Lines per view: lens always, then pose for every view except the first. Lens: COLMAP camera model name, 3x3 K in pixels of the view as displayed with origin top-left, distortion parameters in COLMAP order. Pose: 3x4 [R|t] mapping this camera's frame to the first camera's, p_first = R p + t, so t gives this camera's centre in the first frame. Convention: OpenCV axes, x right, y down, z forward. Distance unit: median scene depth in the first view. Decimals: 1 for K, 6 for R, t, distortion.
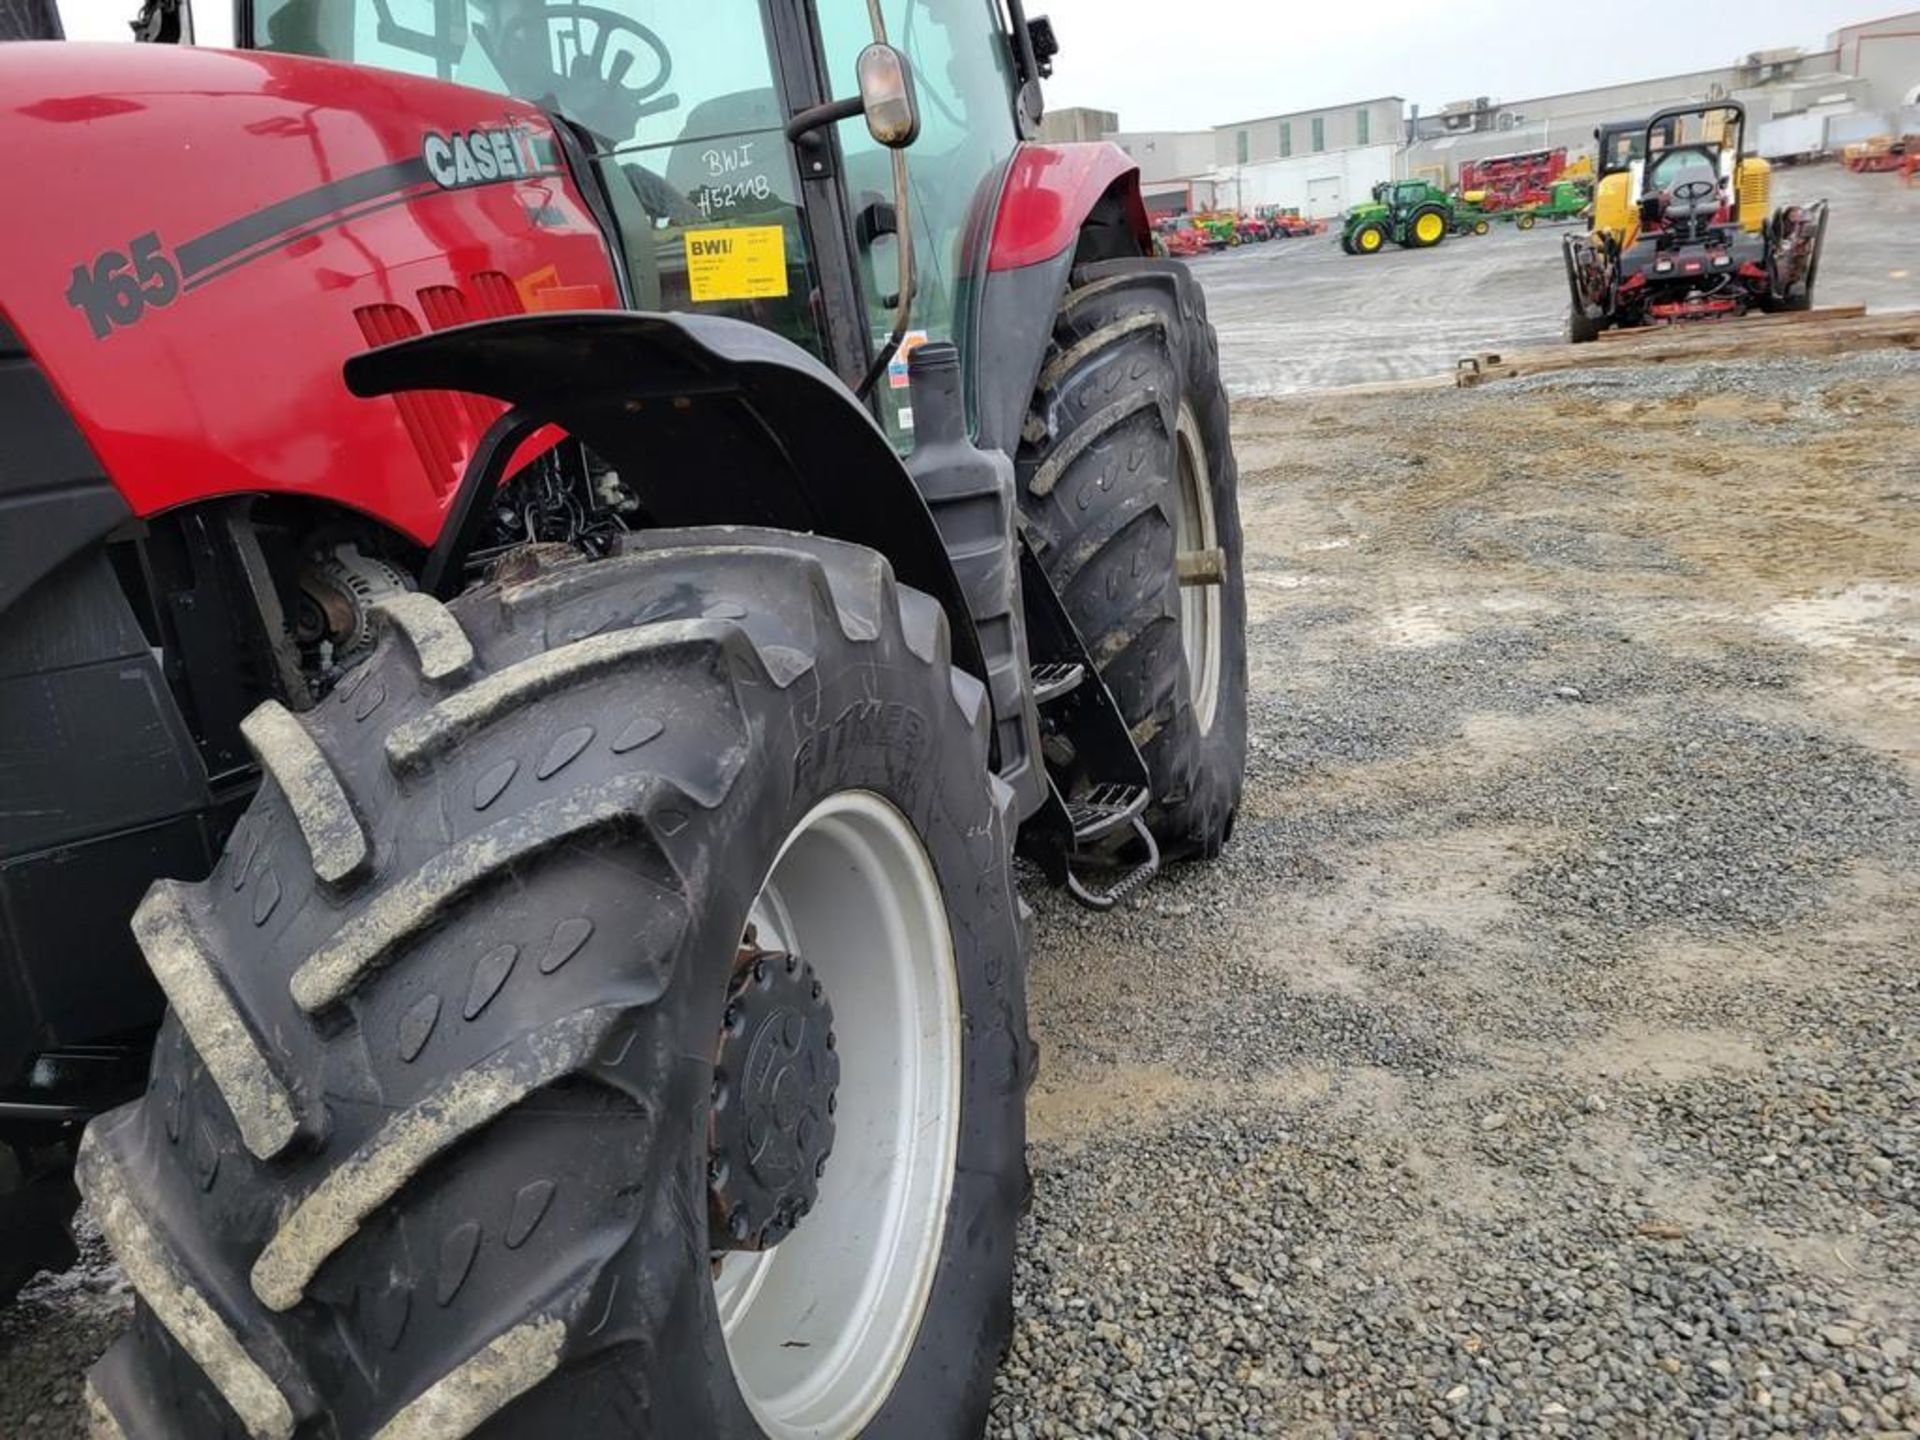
lens RADIAL K [[1440.3, 0, 976.0], [0, 1440.3, 727.7], [0, 0, 1]] dist [0.061907, -0.049561]
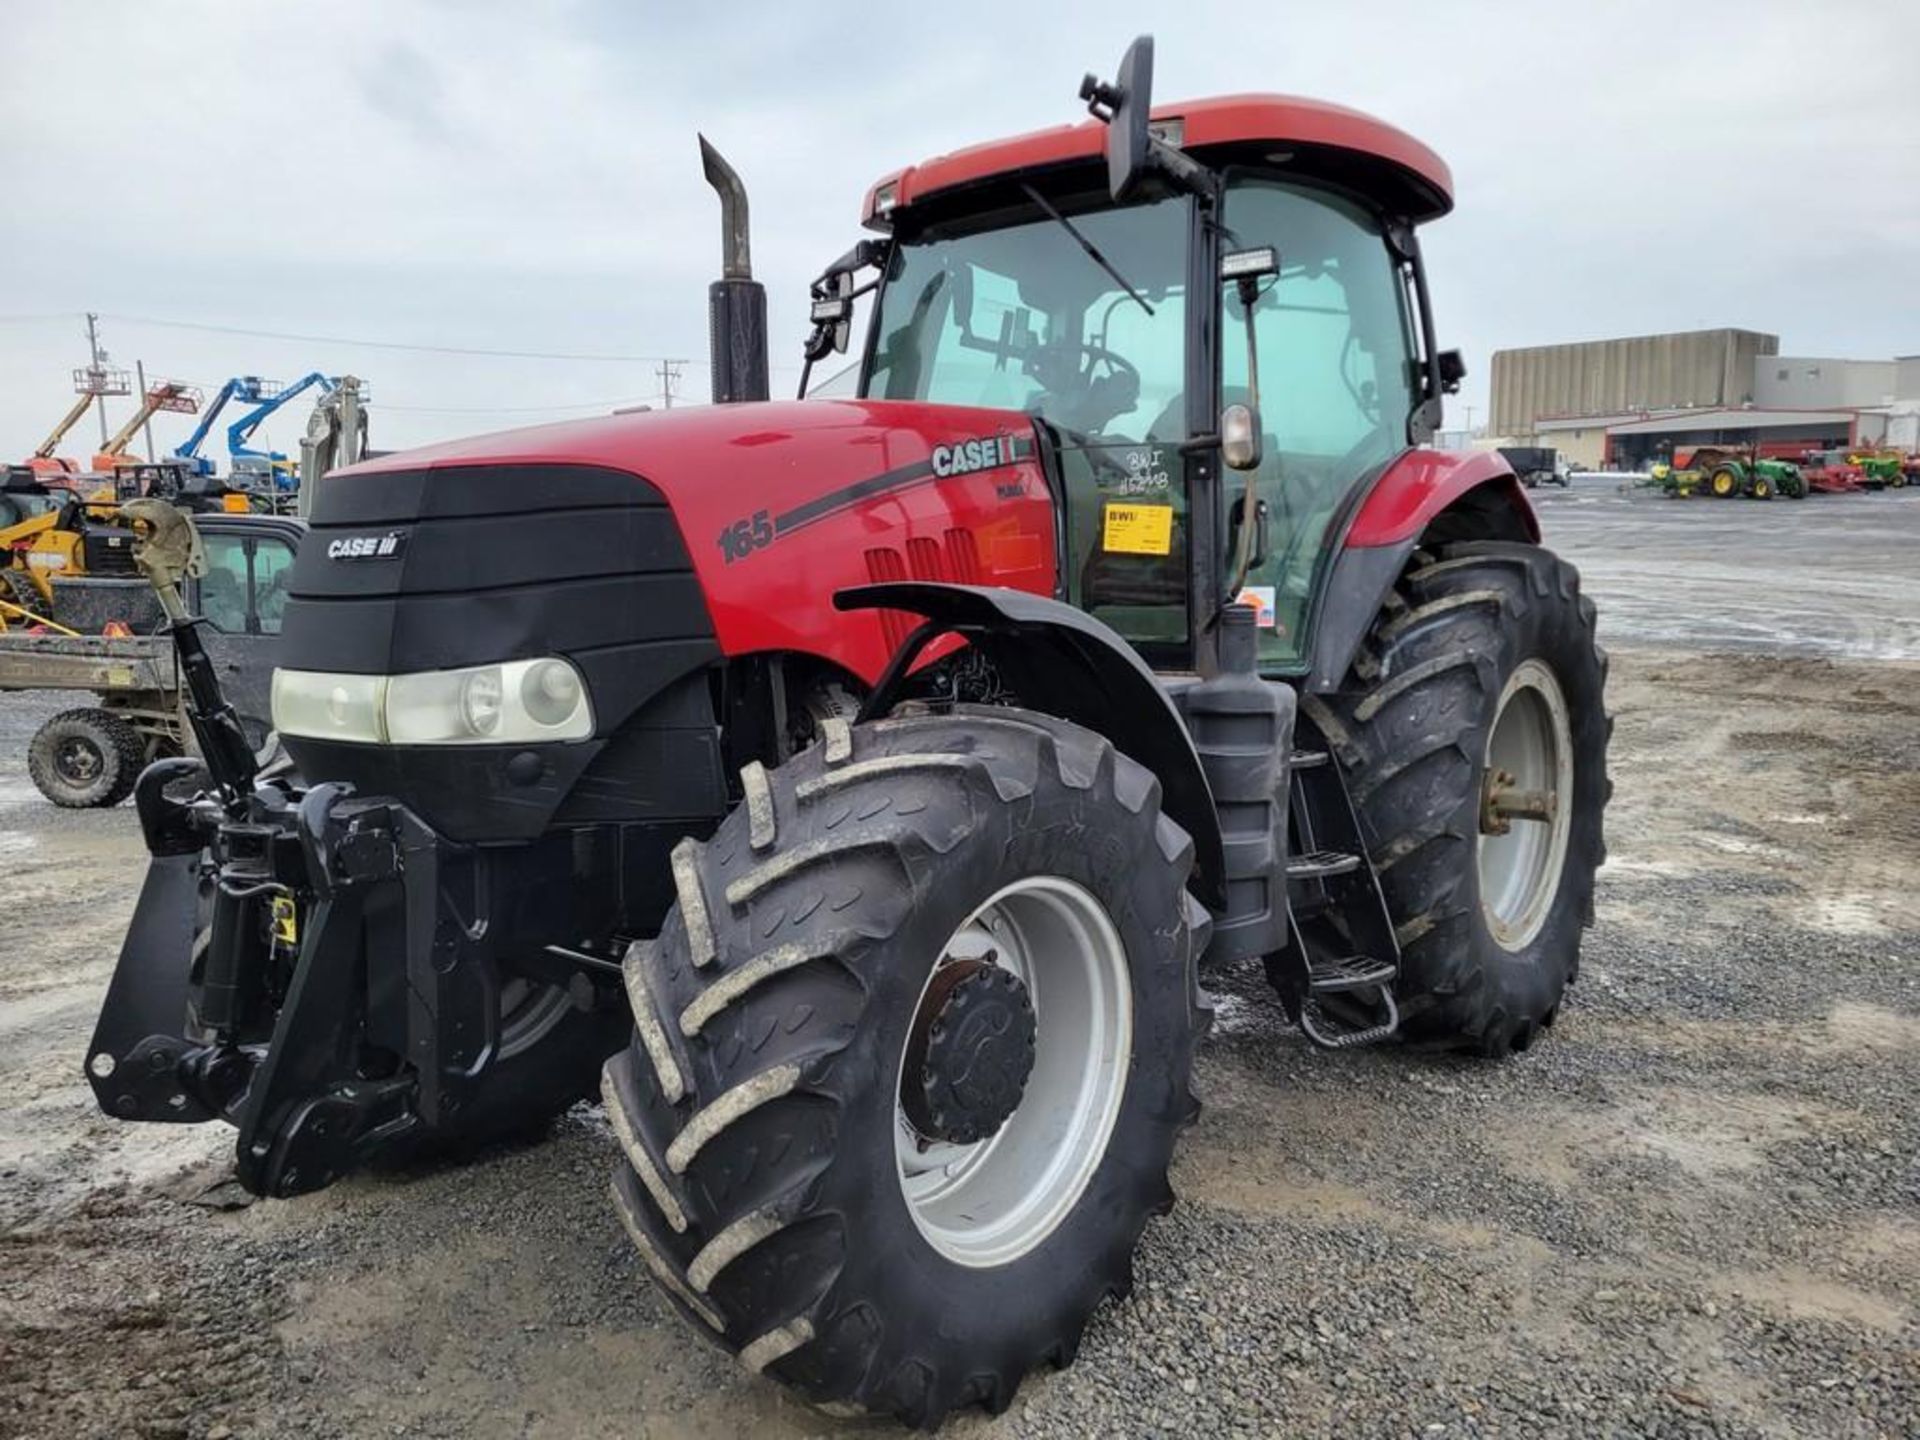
lens RADIAL K [[1440.3, 0, 976.0], [0, 1440.3, 727.7], [0, 0, 1]] dist [0.061907, -0.049561]
pose [[0.919191, 0.159350, -0.360132, 0.283423], [-0.201200, 0.976144, -0.081618, 0.022210], [0.338535, 0.147481, 0.929324, -0.419096]]
